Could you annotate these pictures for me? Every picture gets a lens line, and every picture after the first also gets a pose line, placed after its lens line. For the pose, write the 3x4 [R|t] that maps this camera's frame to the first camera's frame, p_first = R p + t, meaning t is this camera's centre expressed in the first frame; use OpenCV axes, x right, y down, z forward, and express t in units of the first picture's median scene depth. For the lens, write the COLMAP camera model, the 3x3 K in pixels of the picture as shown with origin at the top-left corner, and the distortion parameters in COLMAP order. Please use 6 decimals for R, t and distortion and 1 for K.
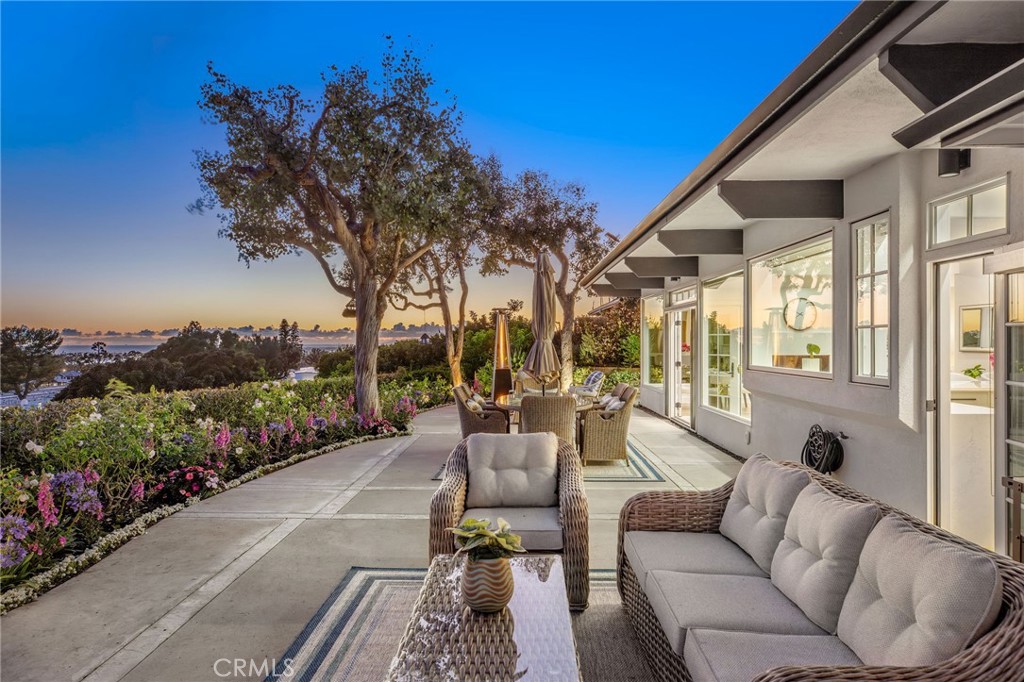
lens RADIAL K [[656.5, 0, 514.0], [0, 656.5, 339.6], [0, 0, 1]] dist [0.006931, 0.001255]
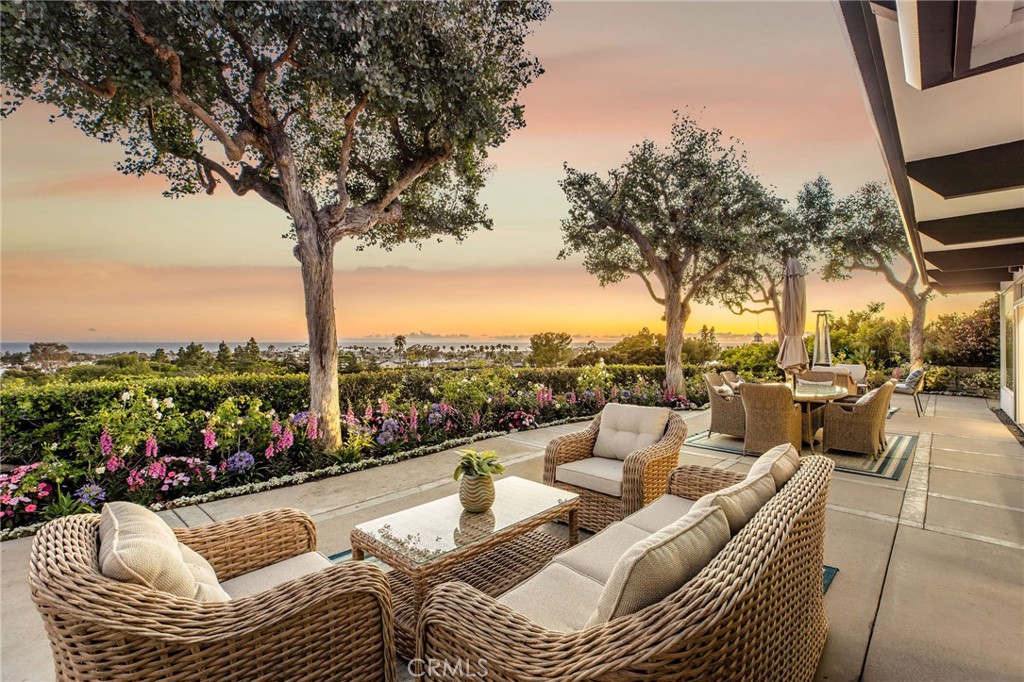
lens RADIAL K [[463.3, 0, 510.3], [0, 463.3, 341.0], [0, 0, 1]] dist [0.000291, 0.000124]
pose [[0.735924, 0.004841, -0.677047, 0.107437], [-0.003026, 0.999988, 0.003860, 0.003507], [0.677058, -0.000792, 0.735929, 0.042100]]
